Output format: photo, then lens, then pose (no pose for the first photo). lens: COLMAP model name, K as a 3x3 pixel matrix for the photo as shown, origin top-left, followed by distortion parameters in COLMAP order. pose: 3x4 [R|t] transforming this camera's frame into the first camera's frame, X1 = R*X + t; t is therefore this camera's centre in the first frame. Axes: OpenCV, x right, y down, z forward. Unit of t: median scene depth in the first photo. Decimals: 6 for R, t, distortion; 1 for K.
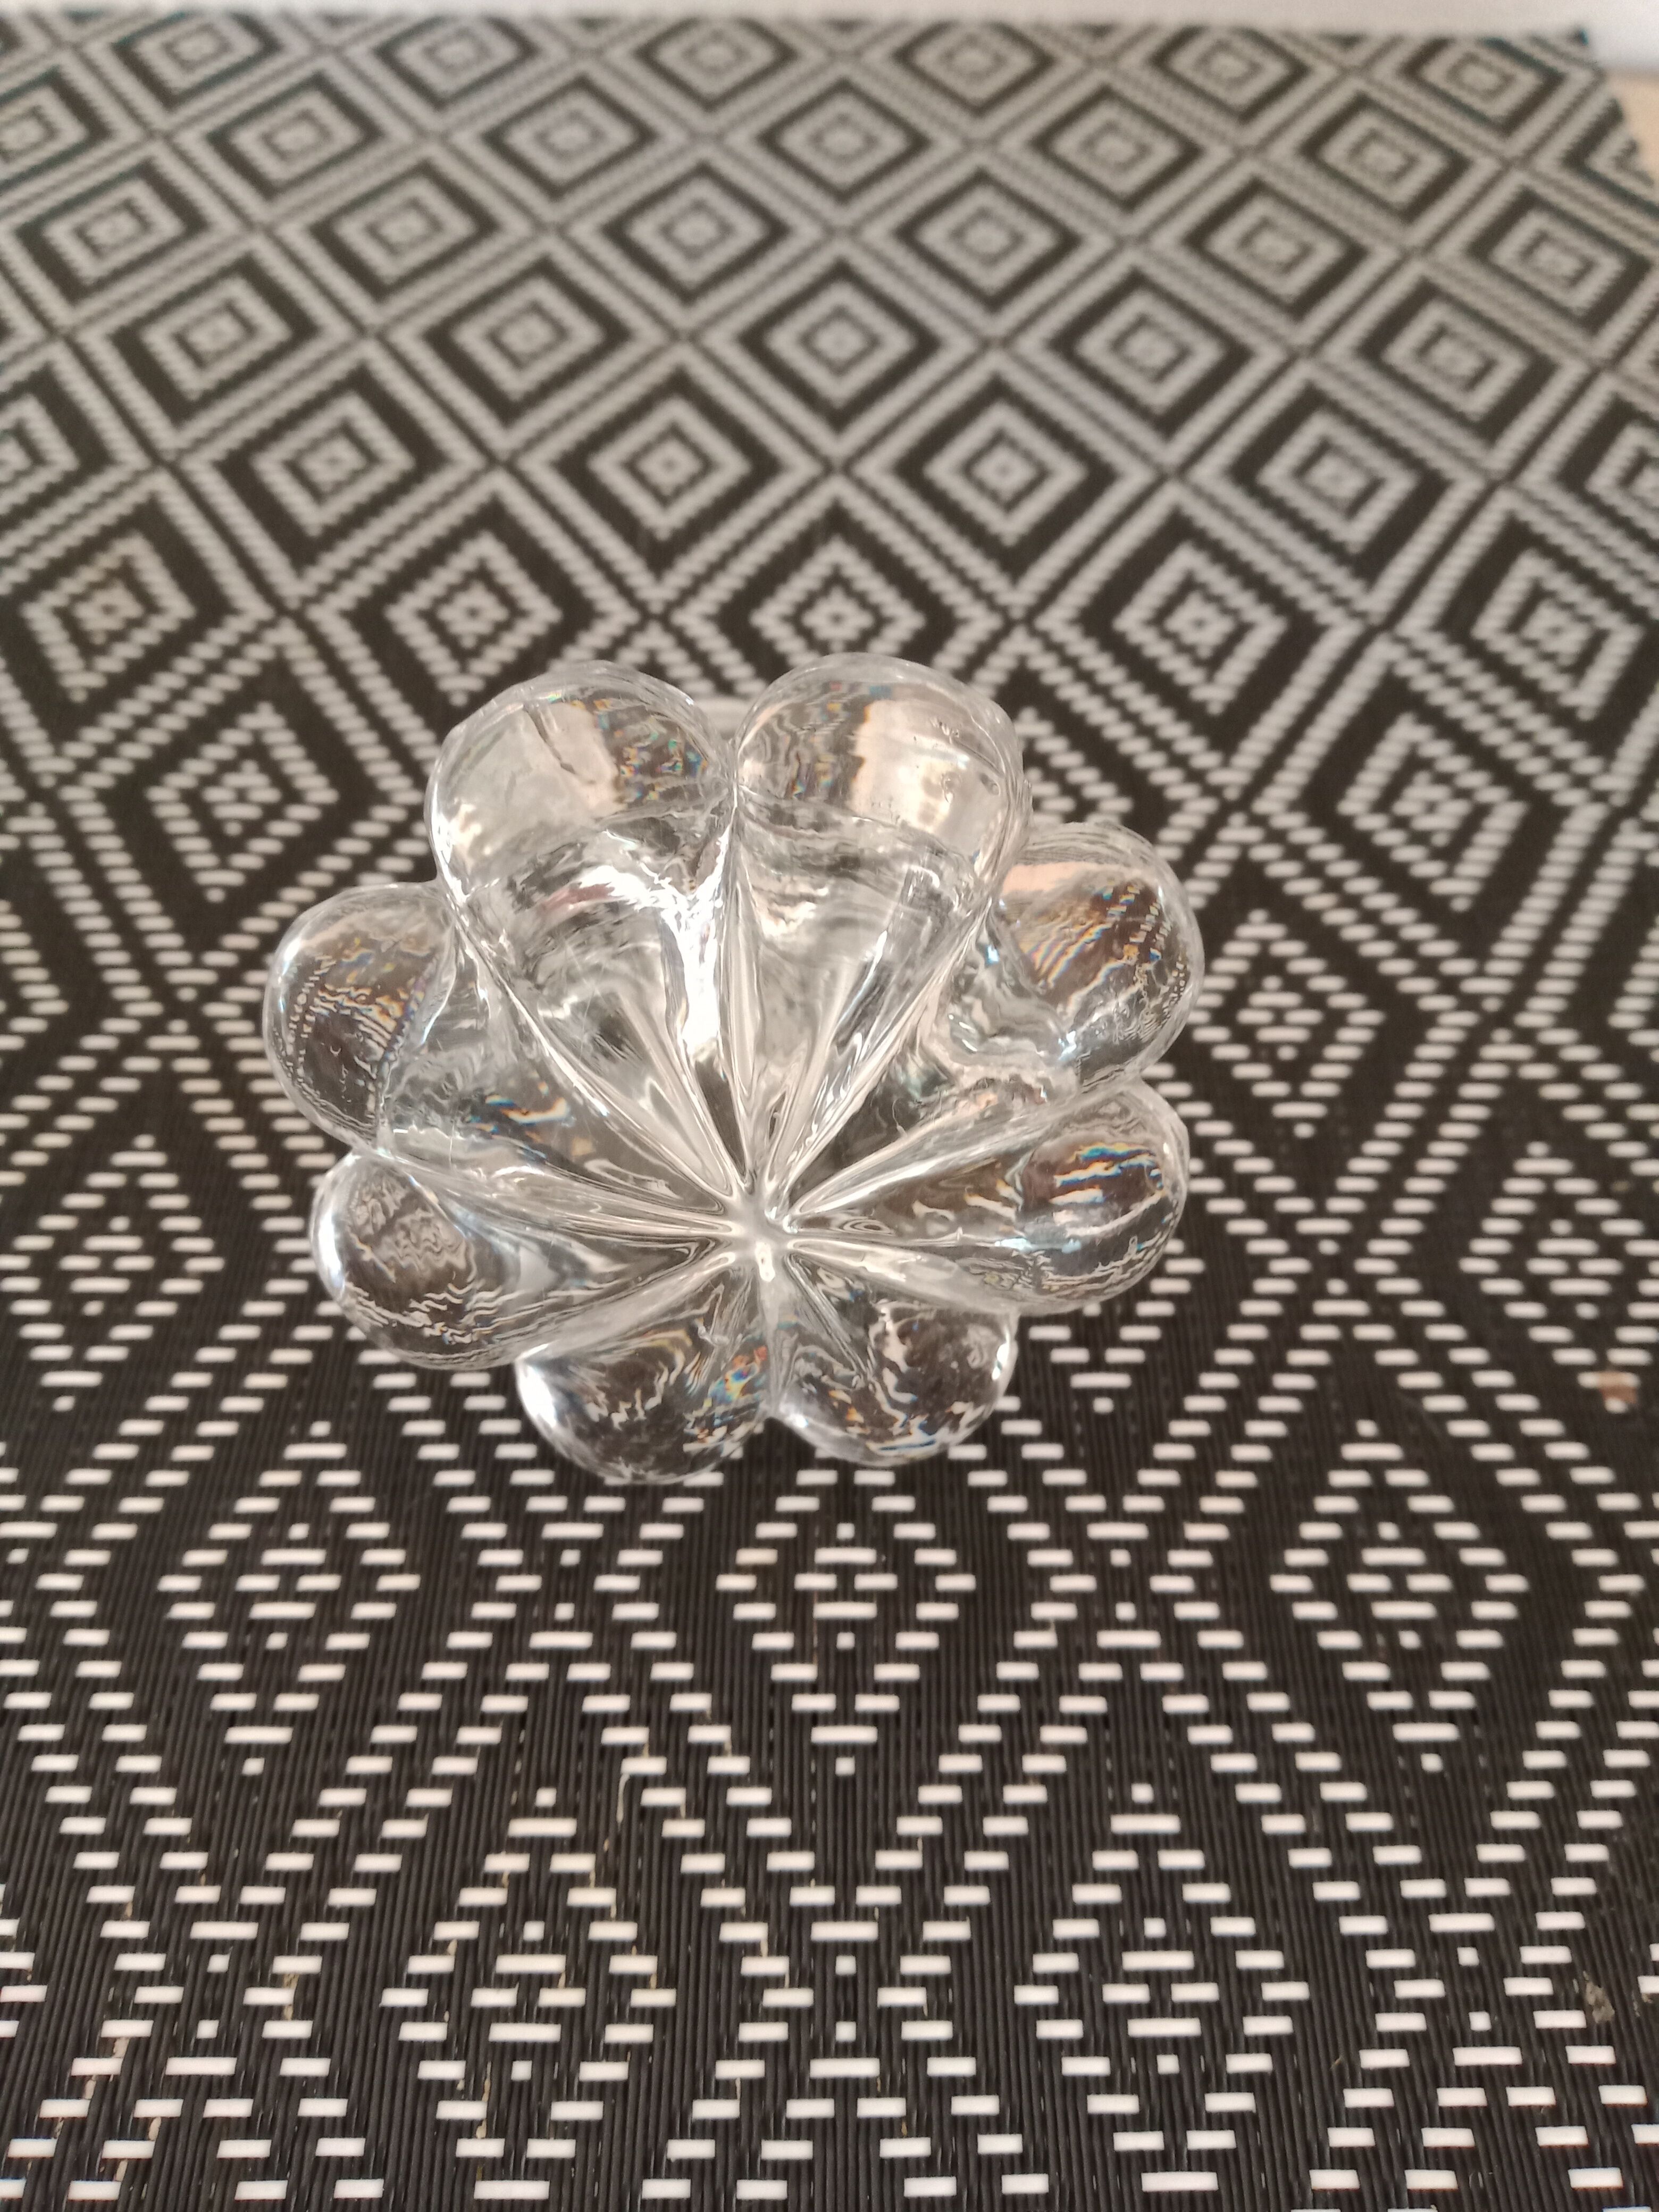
lens RADIAL K [[1744.3, 0, 829.5], [0, 1744.3, 1106.0], [0, 0, 1]] dist [-0.005341, -0.049917]
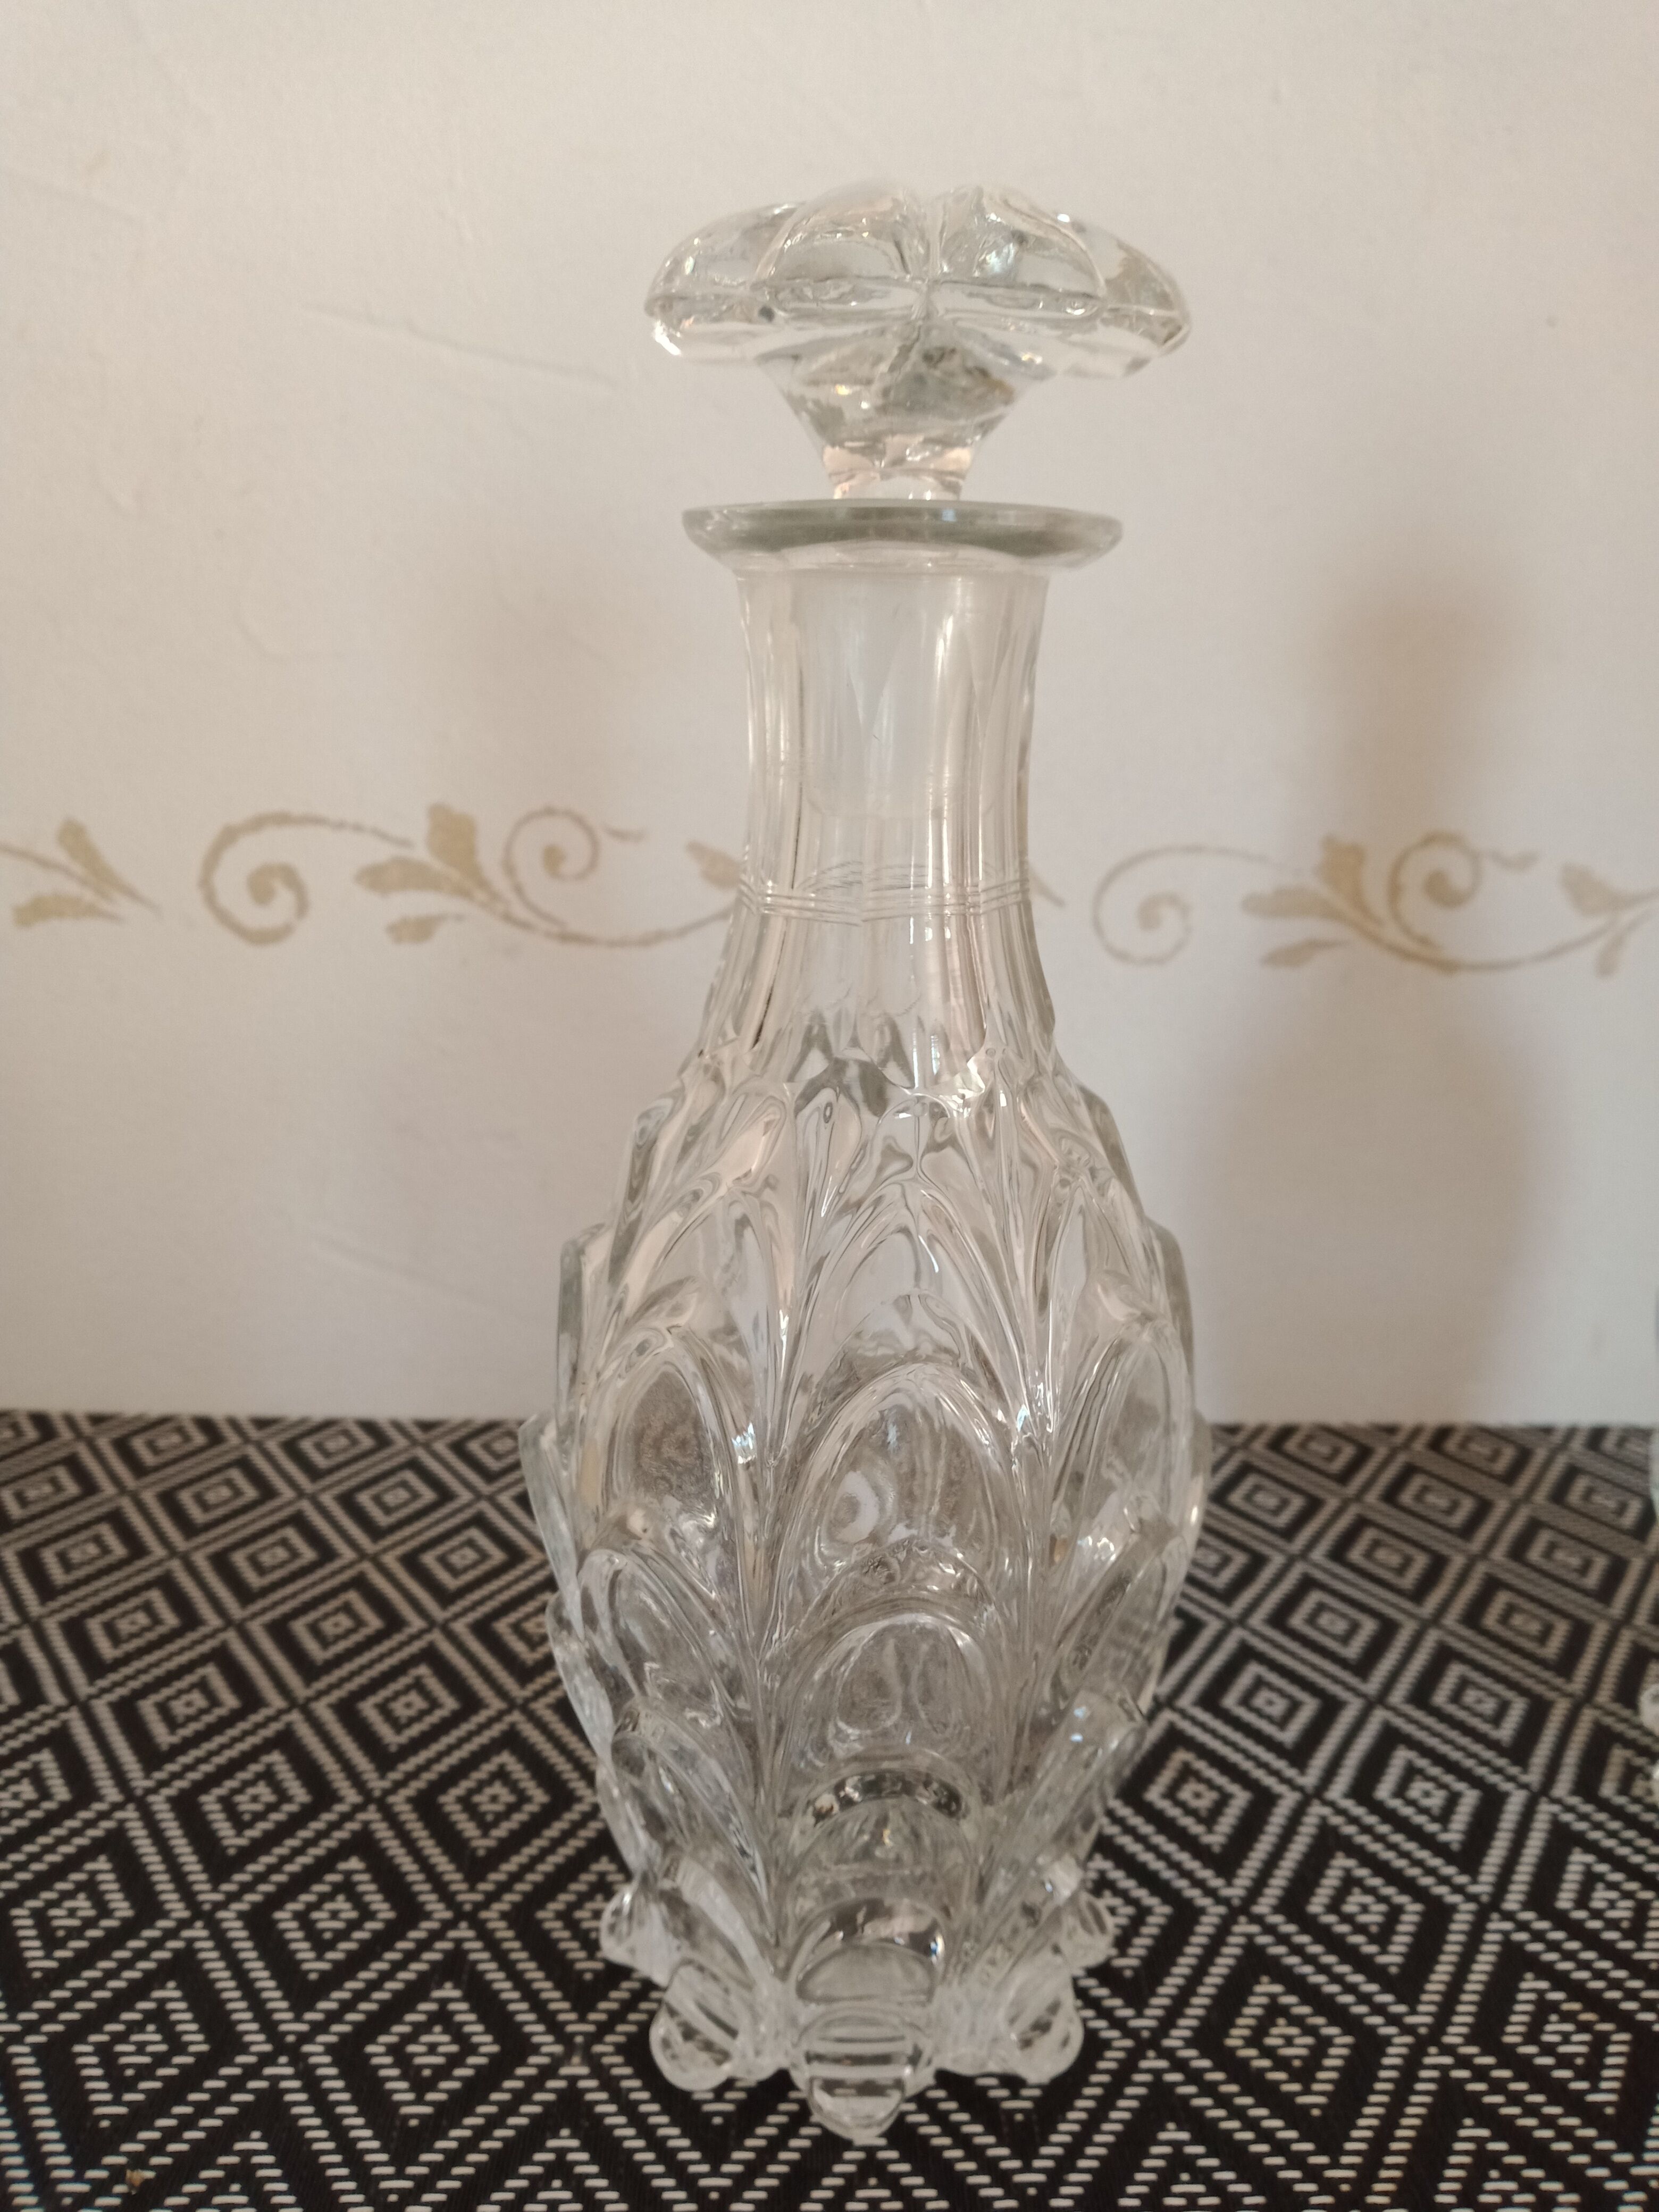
lens RADIAL K [[1744.3, 0, 829.5], [0, 1744.3, 1106.0], [0, 0, 1]] dist [-0.005341, -0.049917]
pose [[0.999750, -0.010154, 0.019911, 0.072769], [0.020591, 0.764905, -0.643813, 0.259861], [-0.008693, 0.644063, 0.764923, -0.609032]]
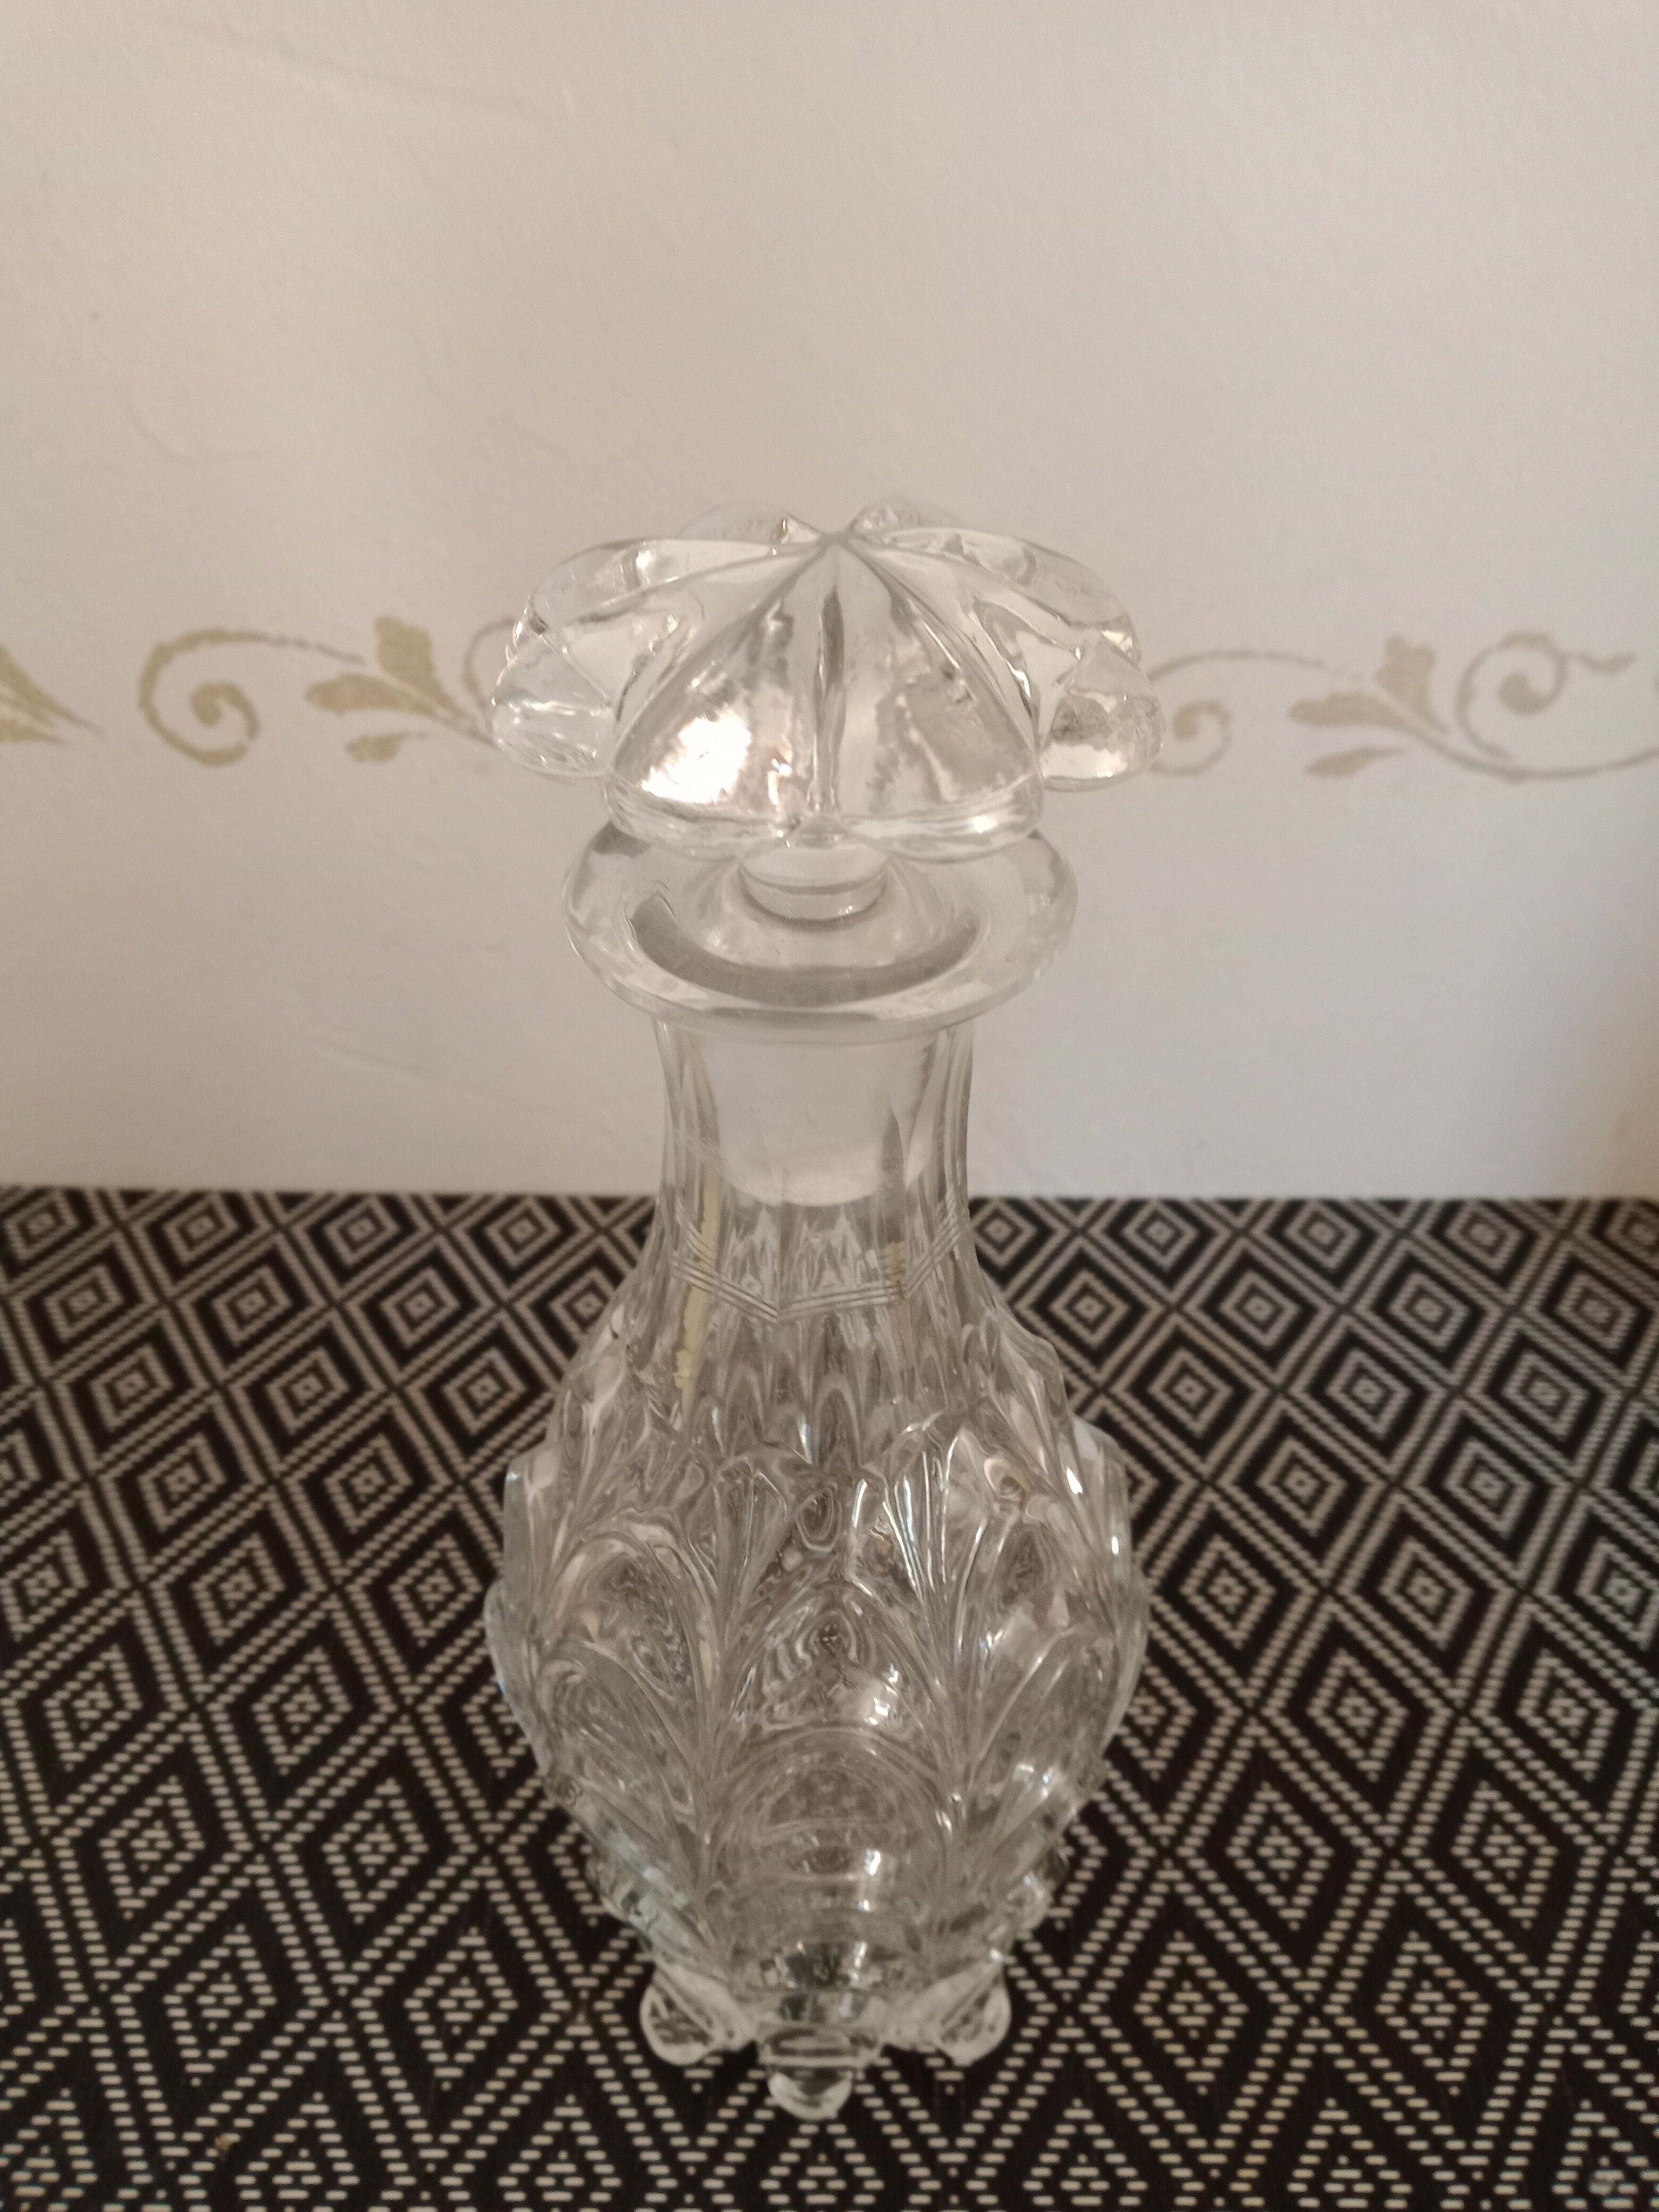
lens RADIAL K [[1726.5, 0, 831.5], [0, 1726.5, 1111.7], [0, 0, 1]] dist [-0.001098, -0.071707]
pose [[0.999497, -0.011094, -0.029714, 0.180959], [0.001933, 0.956398, -0.292059, -0.372444], [0.031658, 0.291854, 0.955939, -0.846138]]
